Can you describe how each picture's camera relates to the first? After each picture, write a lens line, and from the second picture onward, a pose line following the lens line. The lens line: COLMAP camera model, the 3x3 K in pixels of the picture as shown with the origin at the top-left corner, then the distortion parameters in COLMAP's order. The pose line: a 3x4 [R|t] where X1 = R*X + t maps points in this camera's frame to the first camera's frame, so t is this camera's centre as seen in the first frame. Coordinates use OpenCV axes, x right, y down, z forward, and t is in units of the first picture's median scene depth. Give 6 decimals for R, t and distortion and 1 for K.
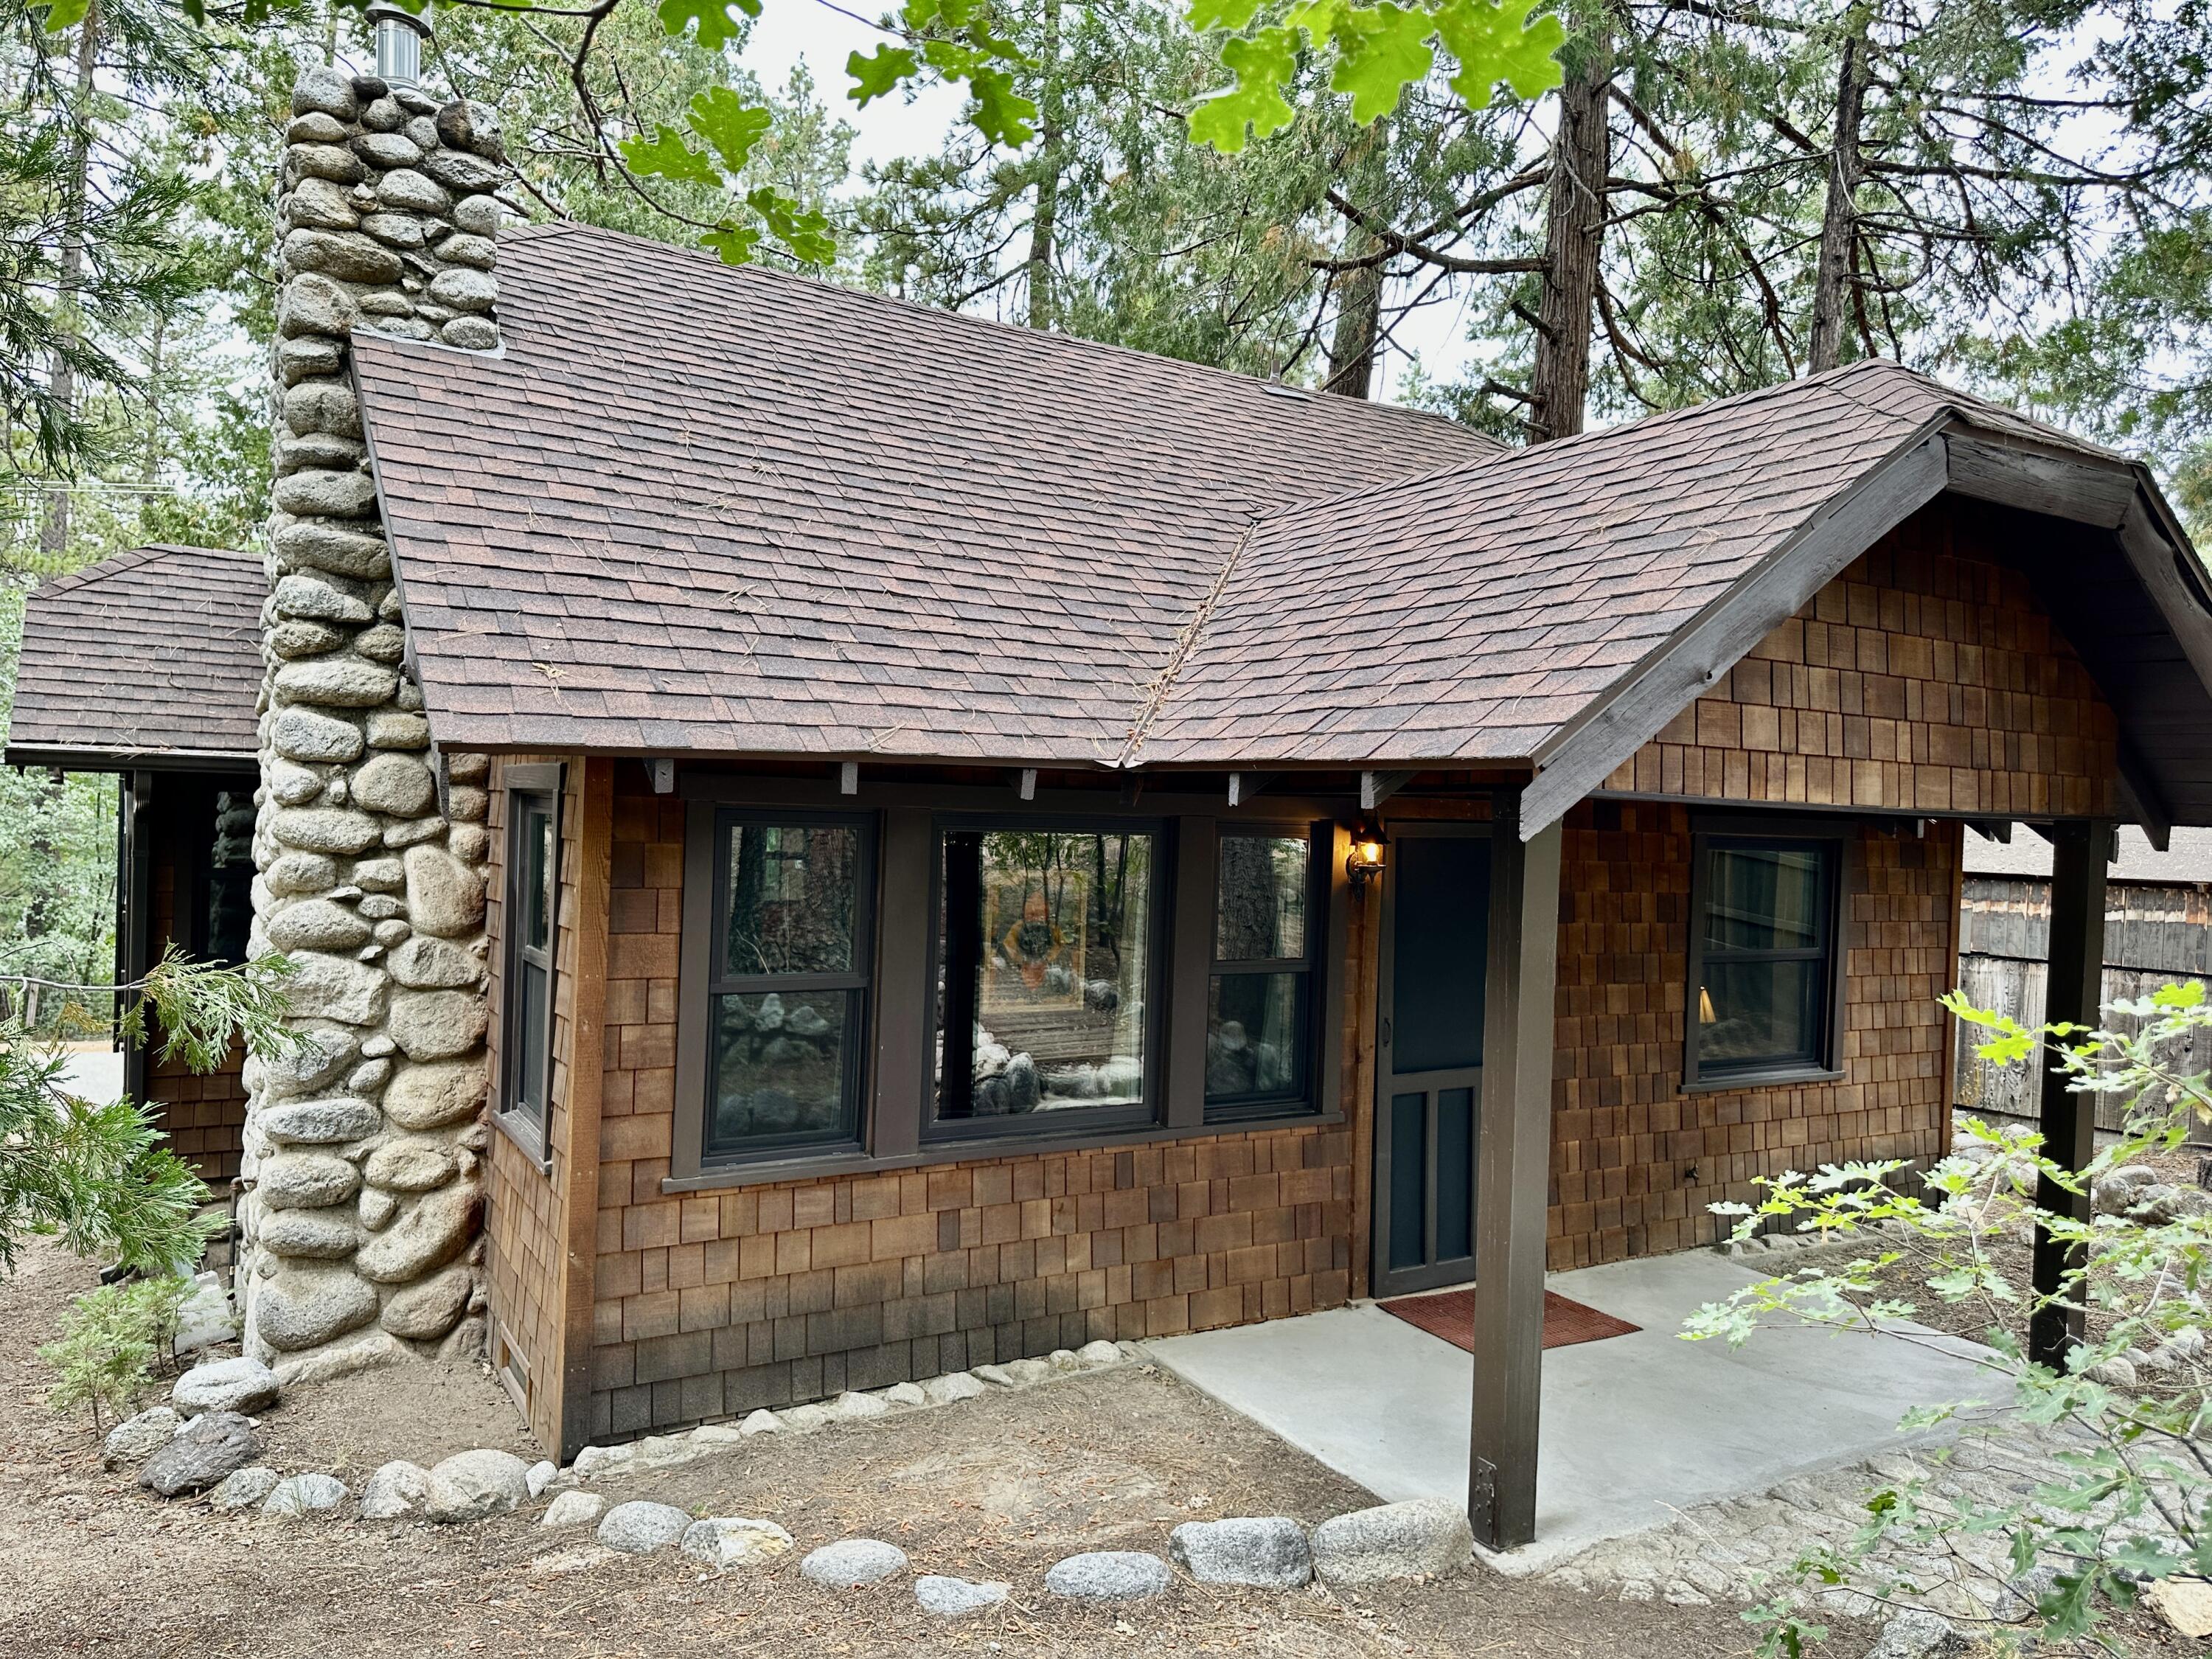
lens RADIAL K [[1556.0, 0, 1106.0], [0, 1556.0, 829.5], [0, 0, 1]] dist [0.114335, -0.171849]
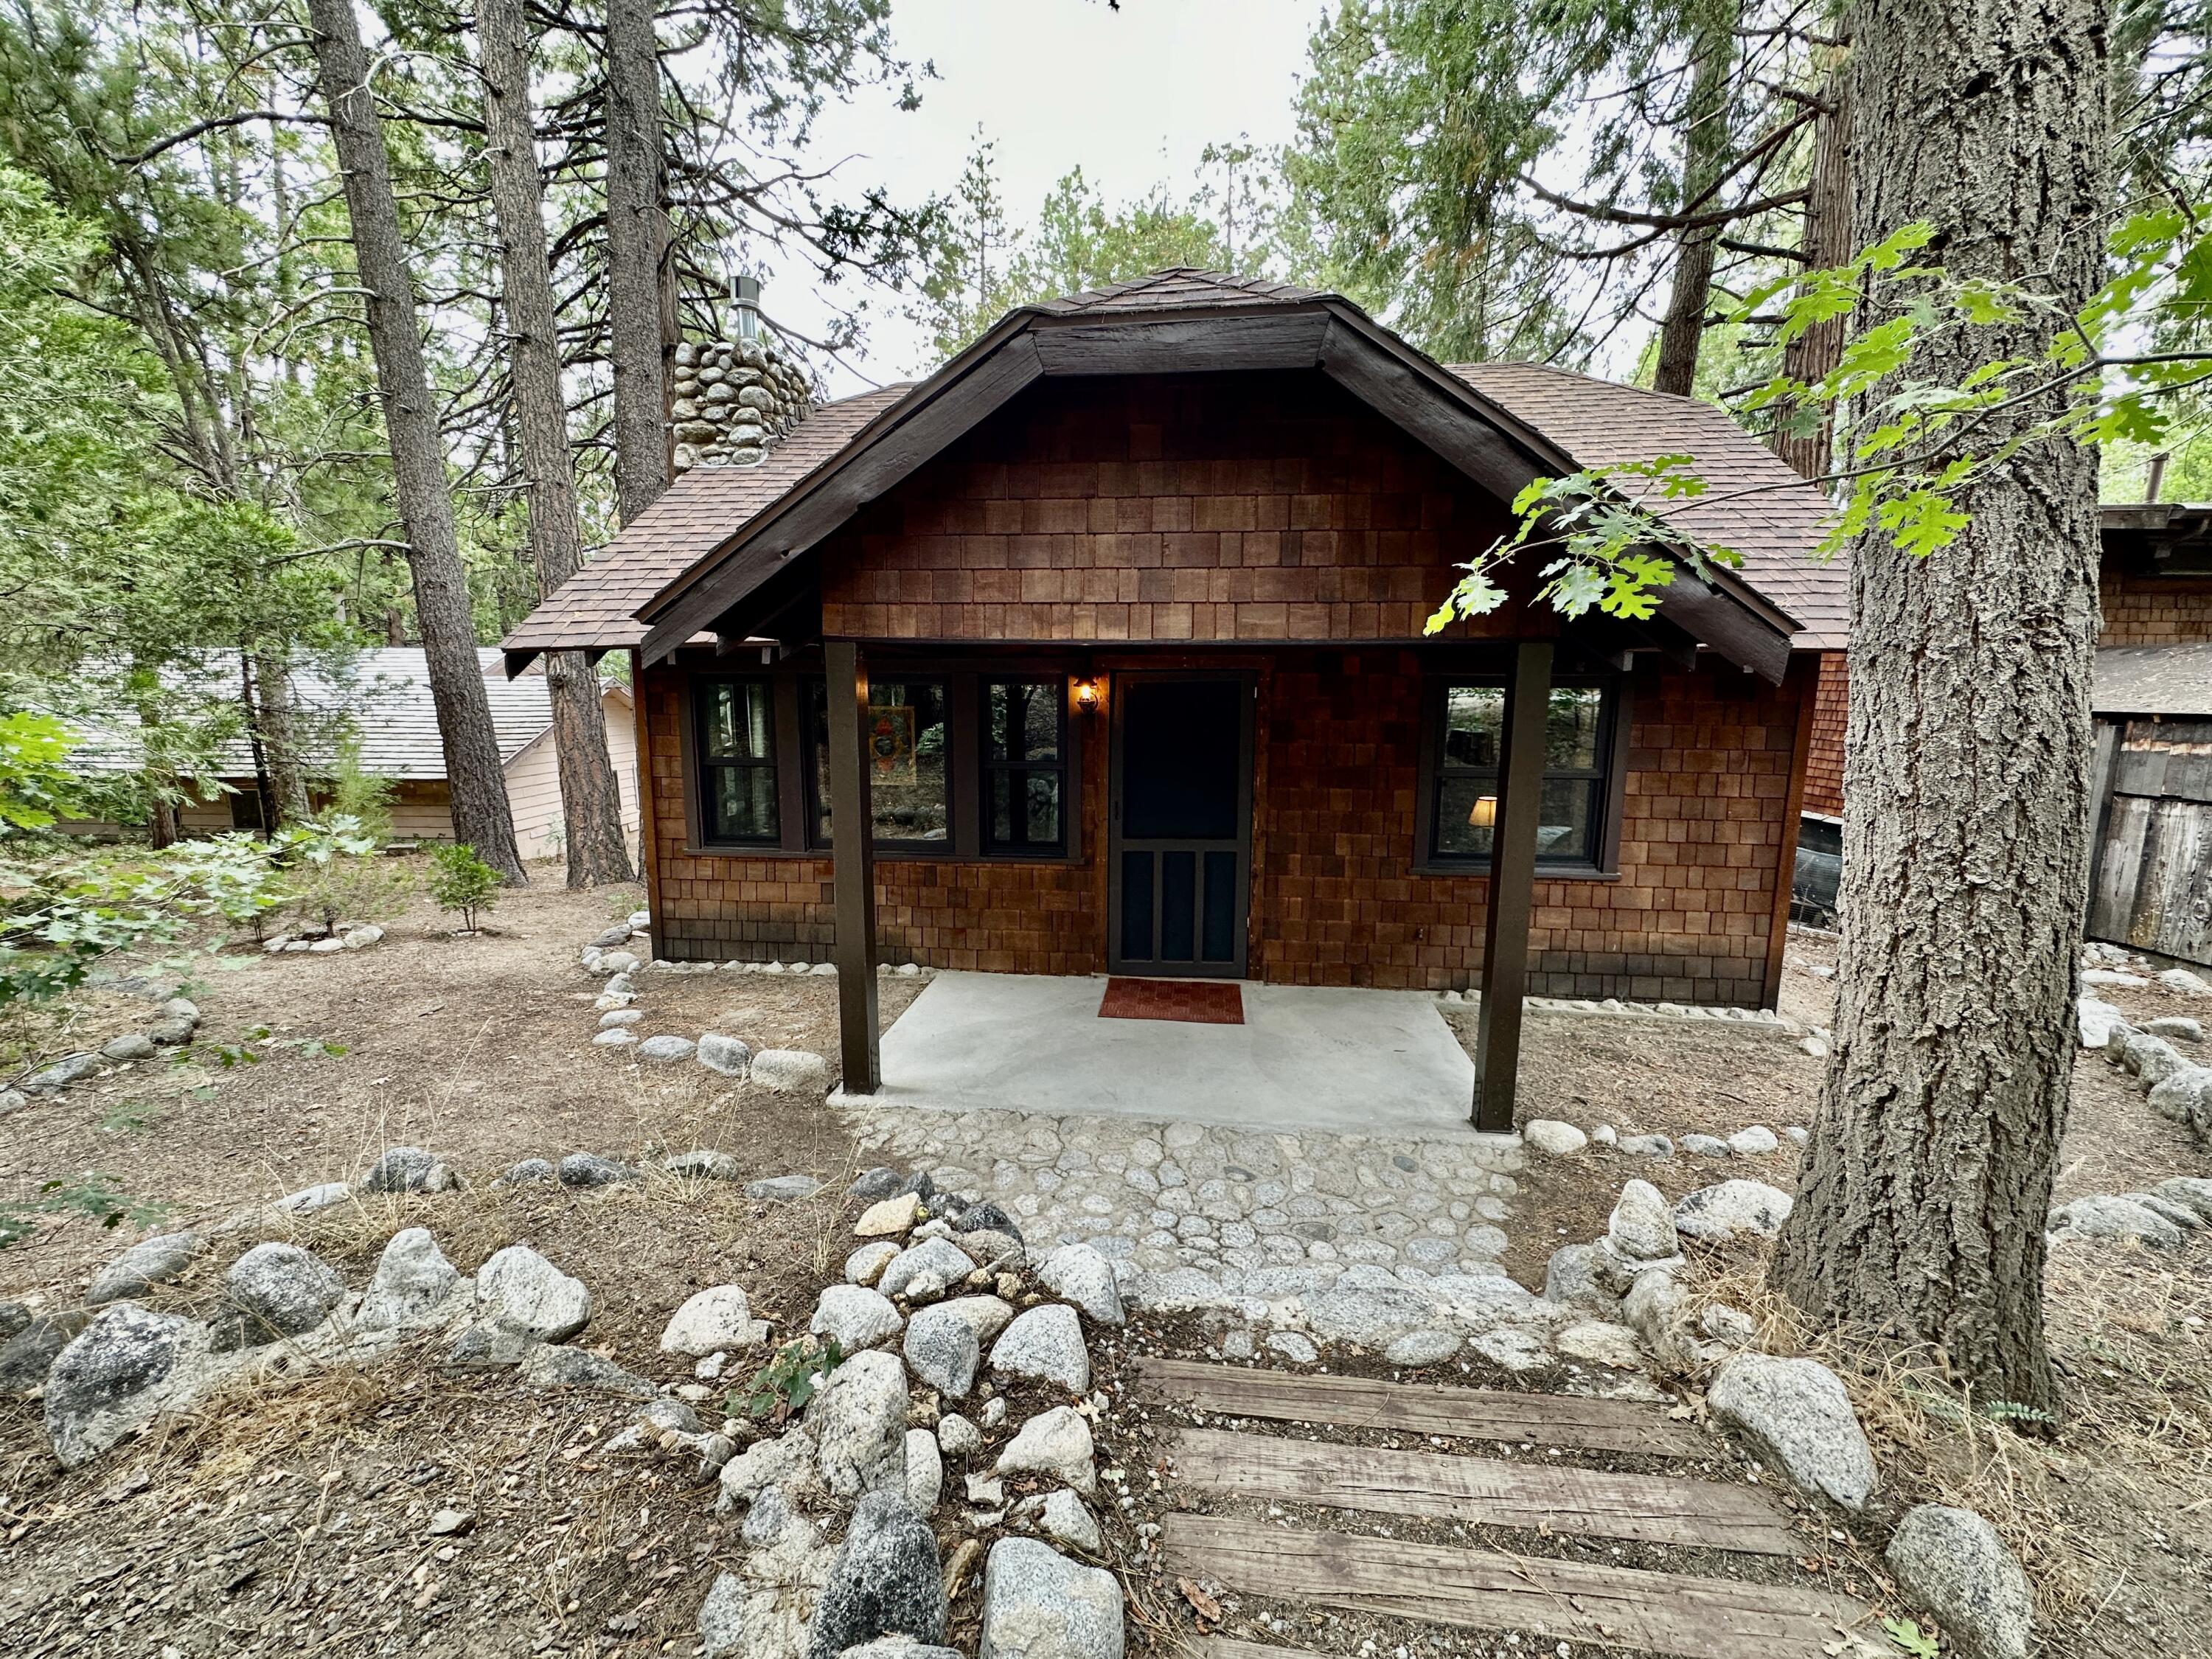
lens RADIAL K [[882.1, 0, 1101.5], [0, 882.1, 824.9], [0, 0, 1]] dist [-0.005140, 0.001028]
pose [[0.790050, 0.063686, -0.609726, 0.737160], [0.014324, 0.992400, 0.122217, 0.038778], [0.612876, -0.105292, 0.783133, 0.324326]]
